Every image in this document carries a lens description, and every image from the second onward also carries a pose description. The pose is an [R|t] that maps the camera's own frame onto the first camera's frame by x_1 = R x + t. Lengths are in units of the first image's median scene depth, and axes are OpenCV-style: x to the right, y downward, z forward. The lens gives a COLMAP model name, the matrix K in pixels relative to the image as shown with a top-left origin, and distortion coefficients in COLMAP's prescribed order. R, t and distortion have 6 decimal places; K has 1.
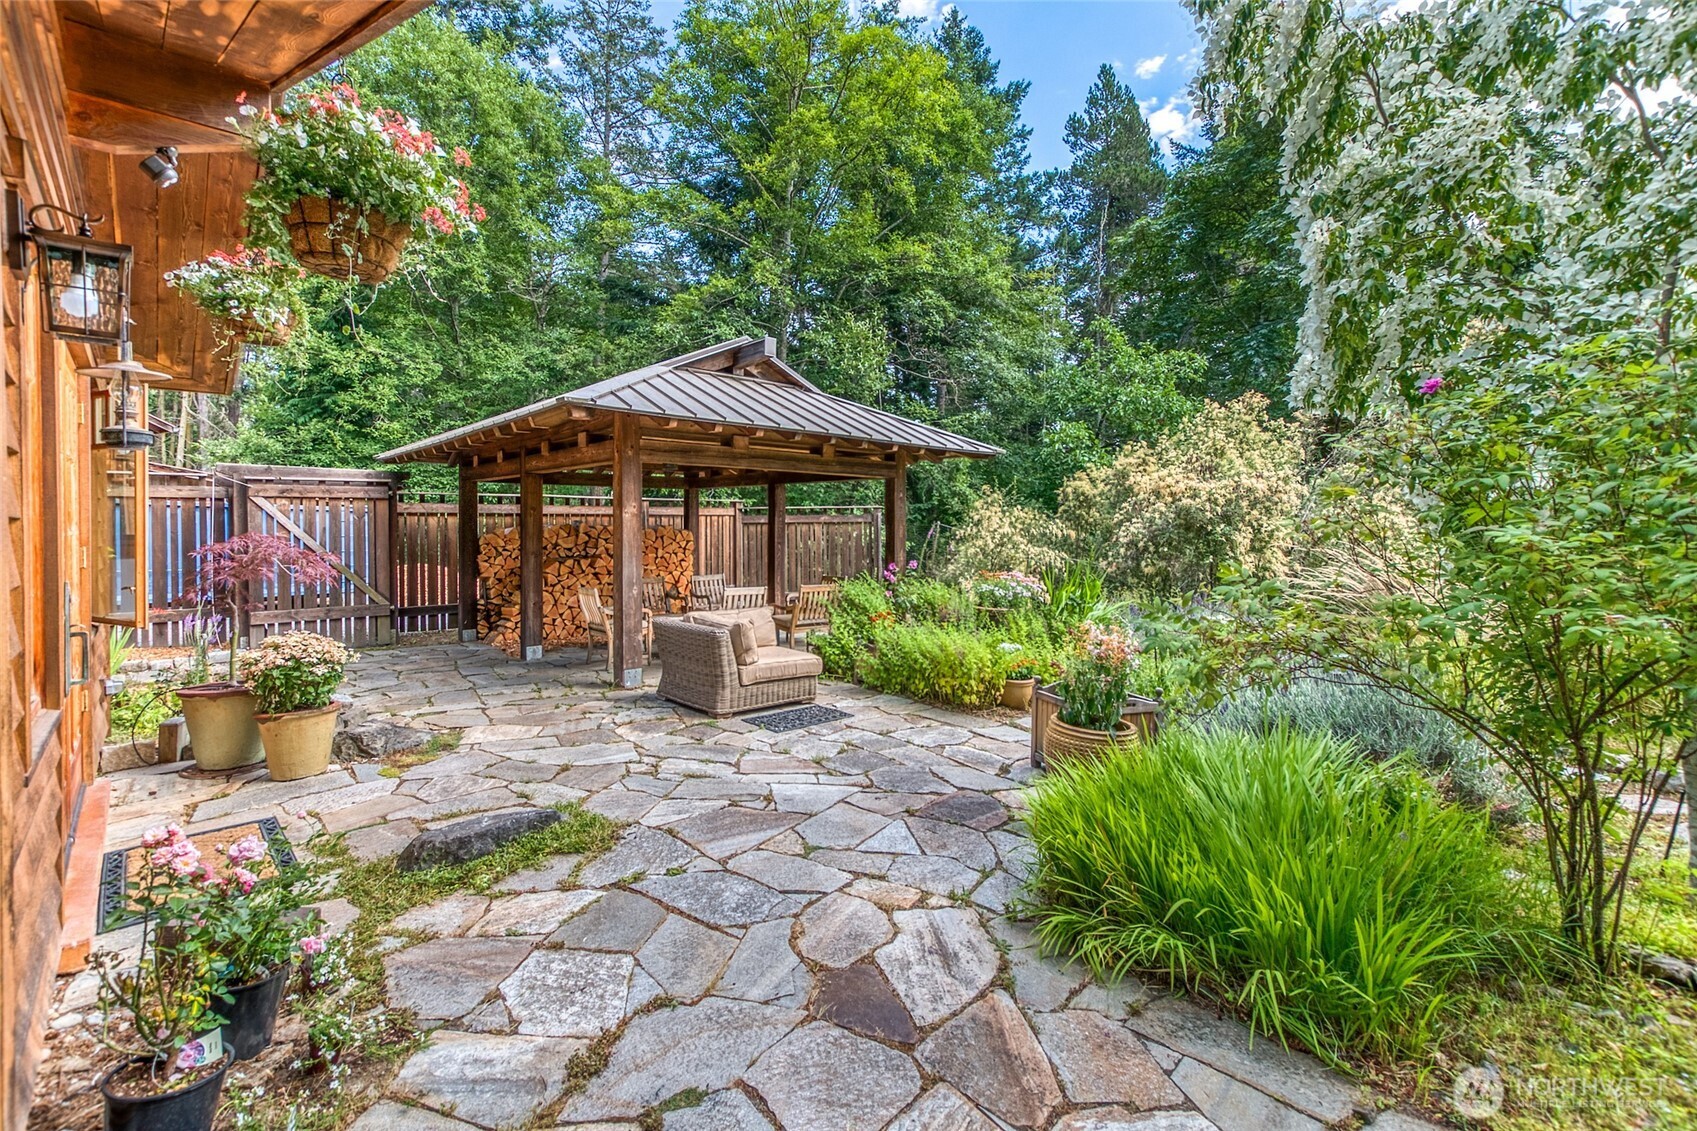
lens RADIAL K [[756.8, 0, 853.1], [0, 756.8, 522.9], [0, 0, 1]] dist [0.005670, 0.001066]
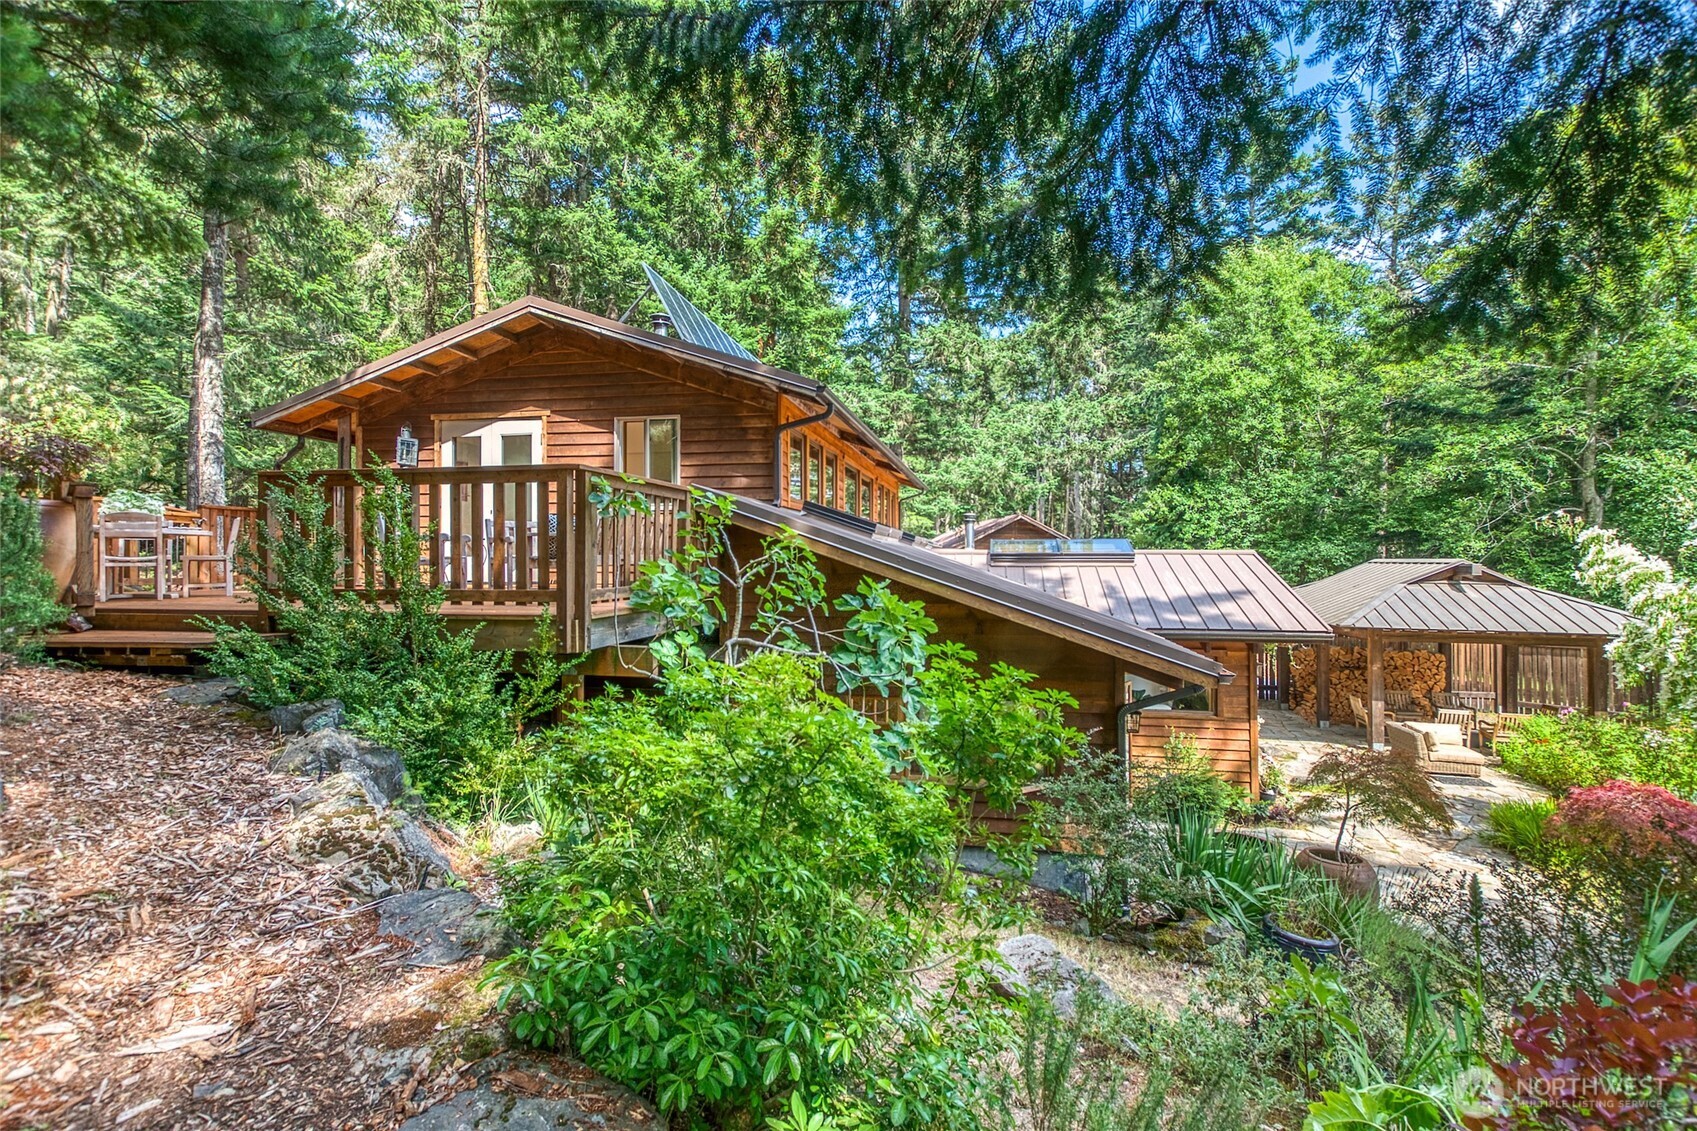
lens RADIAL K [[756.8, 0, 850.1], [0, 756.8, 560.3], [0, 0, 1]] dist [0.005670, 0.001066]
pose [[0.581532, -0.001273, -0.813522, 0.164943], [-0.001269, 0.999996, -0.002472, -0.088192], [0.813522, 0.002470, 0.581528, -0.407955]]
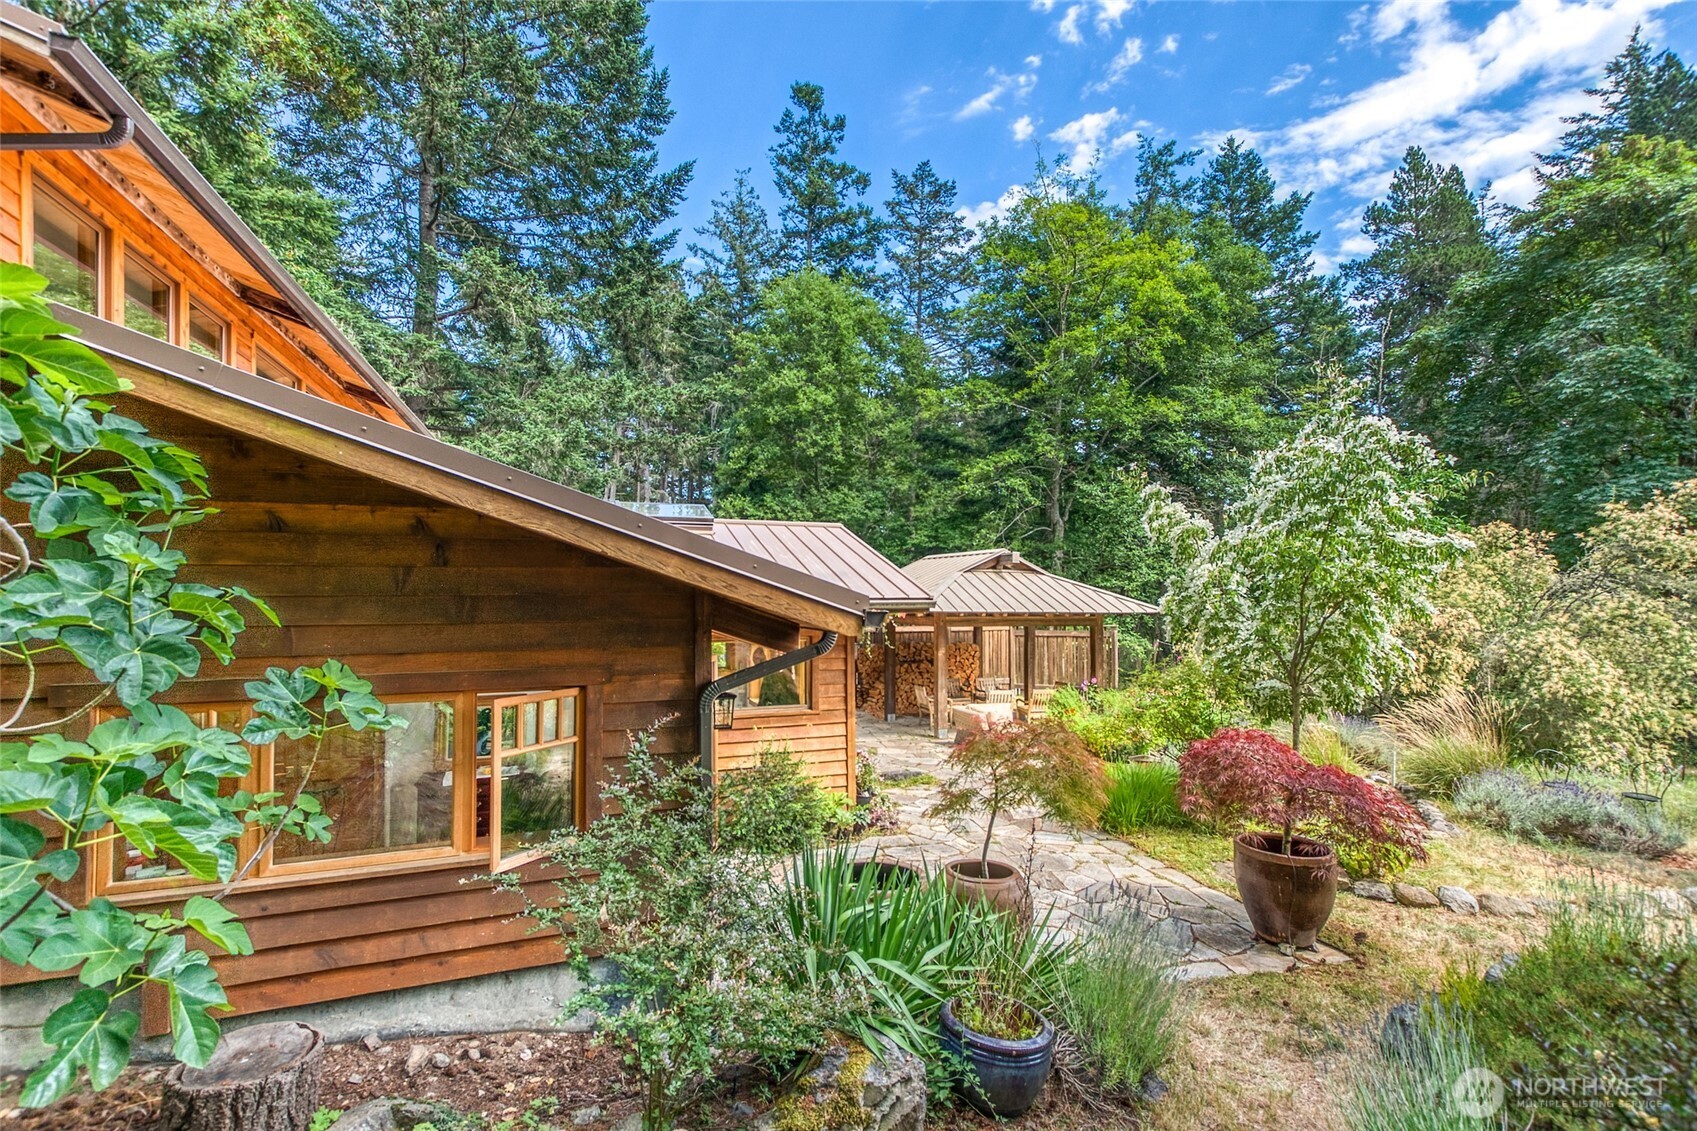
lens RADIAL K [[756.8, 0, 838.5], [0, 756.8, 572.4], [0, 0, 1]] dist [0.005670, 0.001066]
pose [[0.914946, -0.008430, -0.403487, 0.083802], [-0.002101, 0.999669, -0.025650, -0.053161], [0.403570, 0.024316, 0.914626, -0.297116]]
